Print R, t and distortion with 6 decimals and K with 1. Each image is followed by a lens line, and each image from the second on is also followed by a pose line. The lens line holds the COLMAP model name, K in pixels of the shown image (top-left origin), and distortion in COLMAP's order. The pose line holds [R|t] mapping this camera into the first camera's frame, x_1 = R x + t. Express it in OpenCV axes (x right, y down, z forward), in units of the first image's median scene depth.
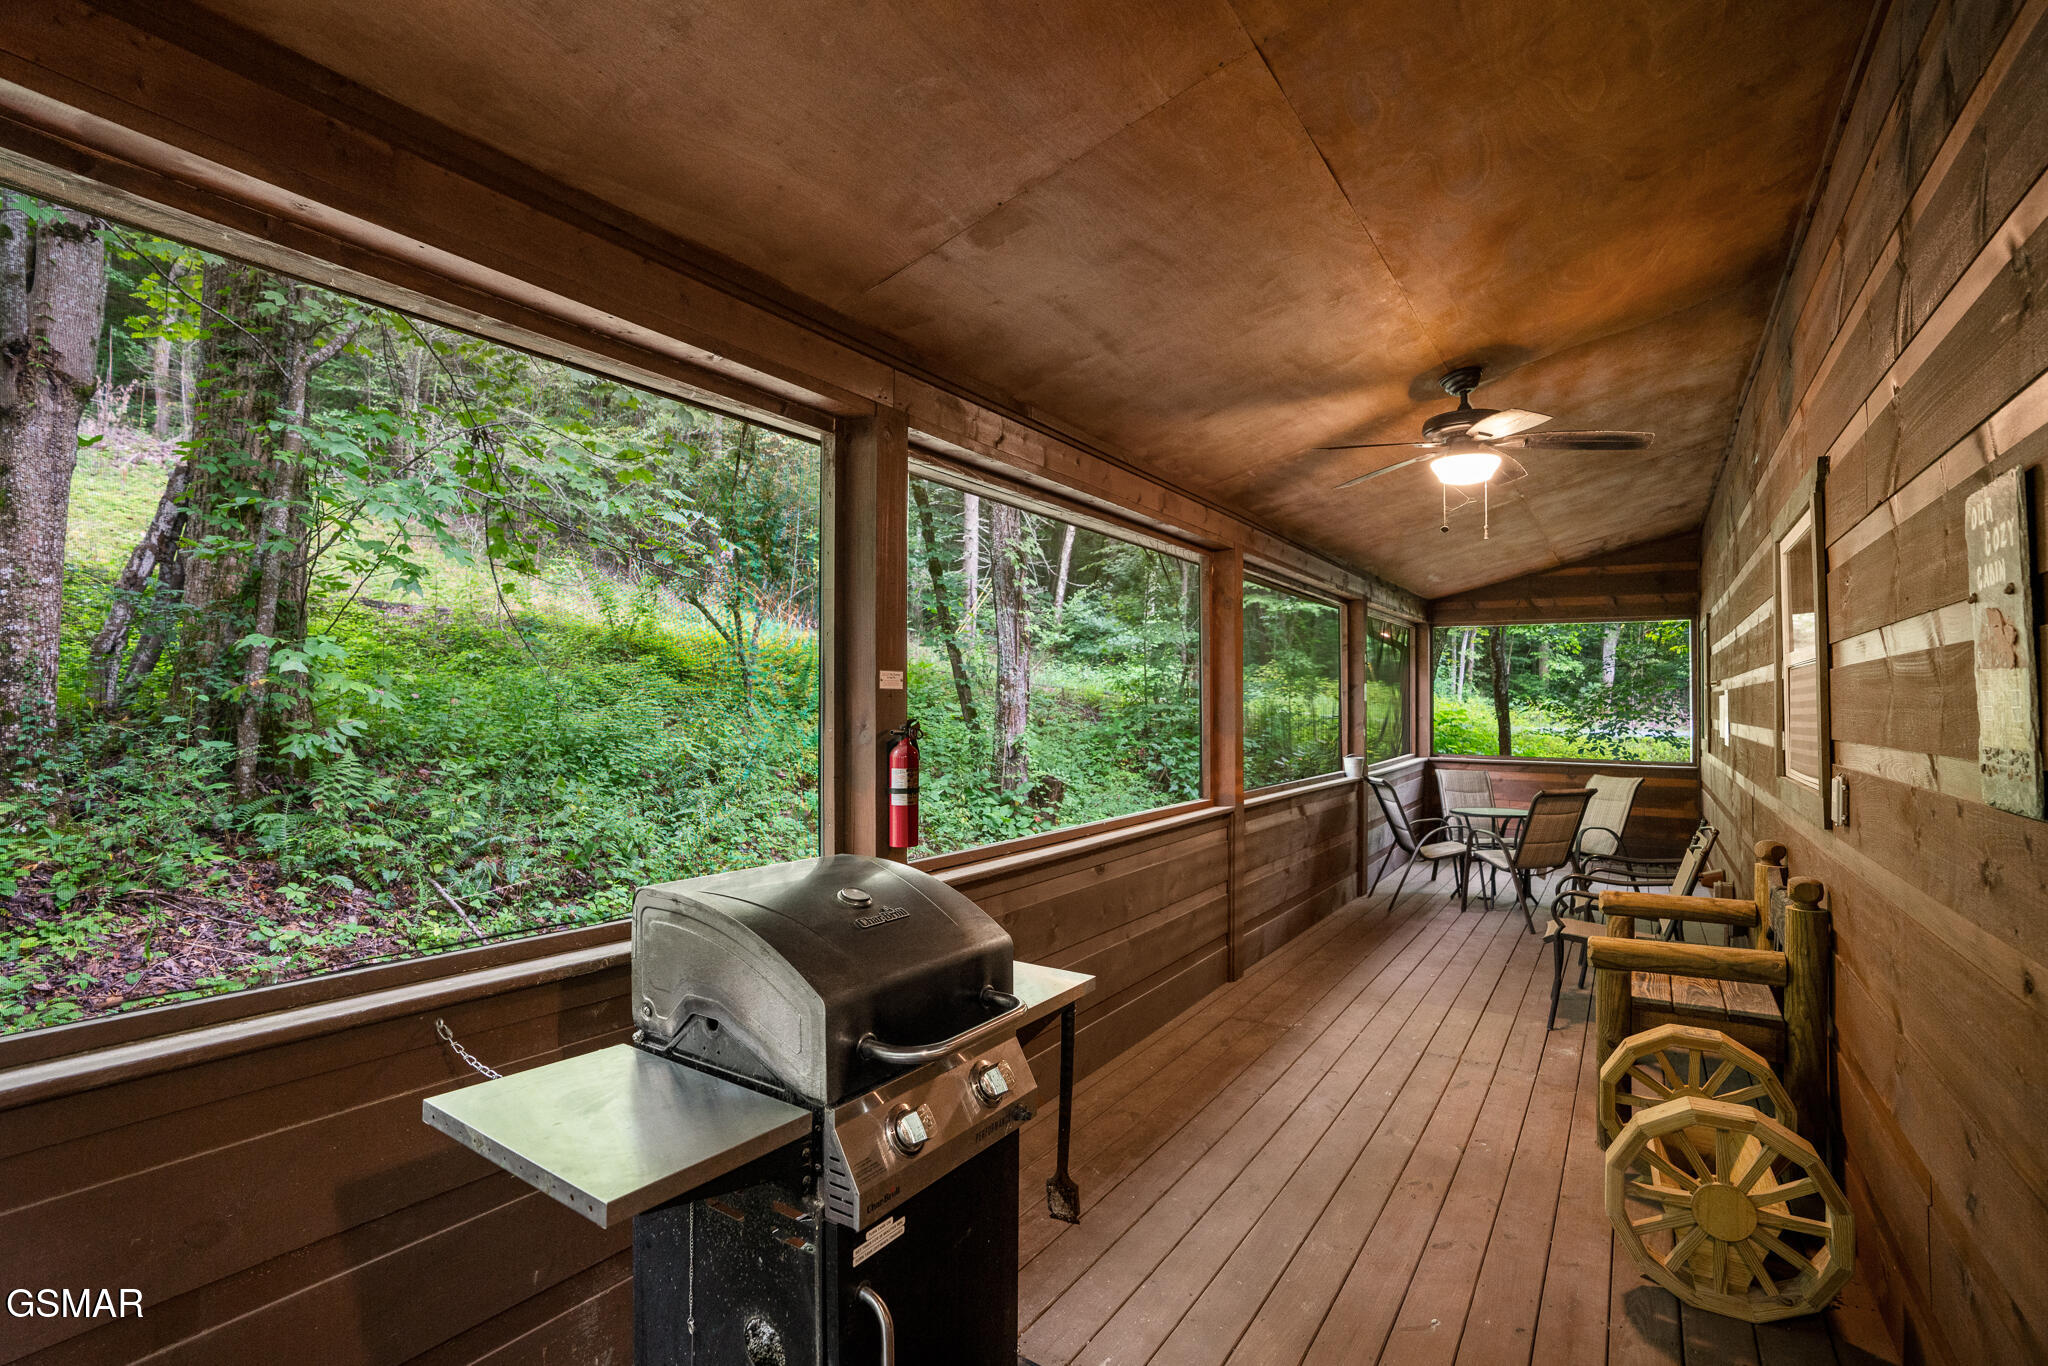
lens RADIAL K [[931.5, 0, 1018.1], [0, 931.5, 675.5], [0, 0, 1]] dist [-0.010180, 0.002017]
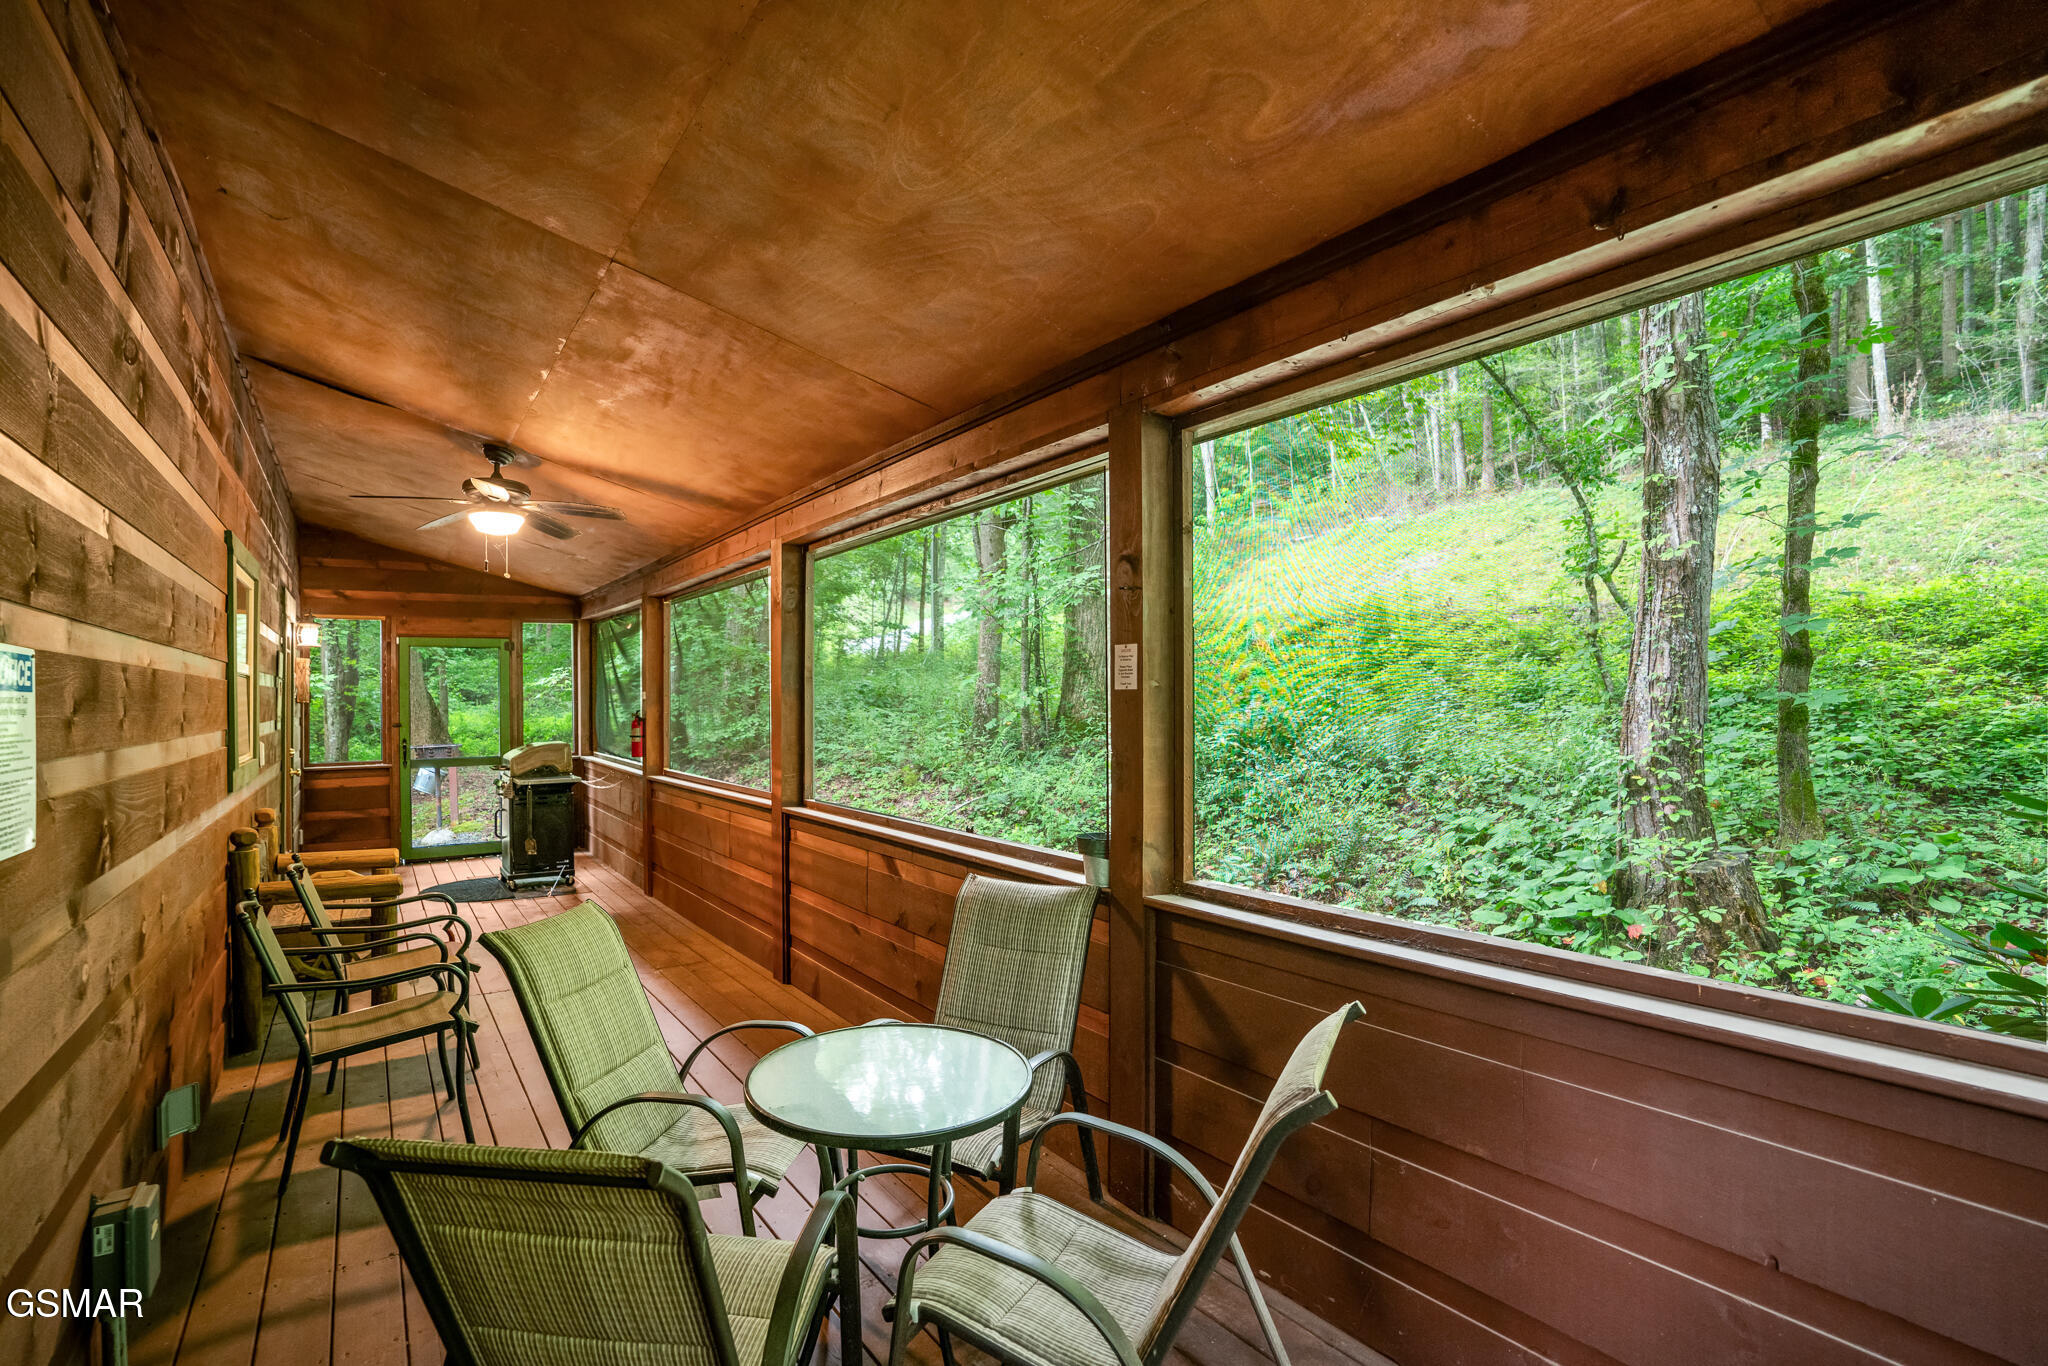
lens RADIAL K [[931.5, 0, 1016.2], [0, 931.5, 693.8], [0, 0, 1]] dist [-0.010180, 0.002017]
pose [[-0.363710, -0.012775, -0.931425, 1.343841], [0.026634, 0.999355, -0.024107, 0.065123], [0.931132, -0.033576, -0.363135, 2.019025]]
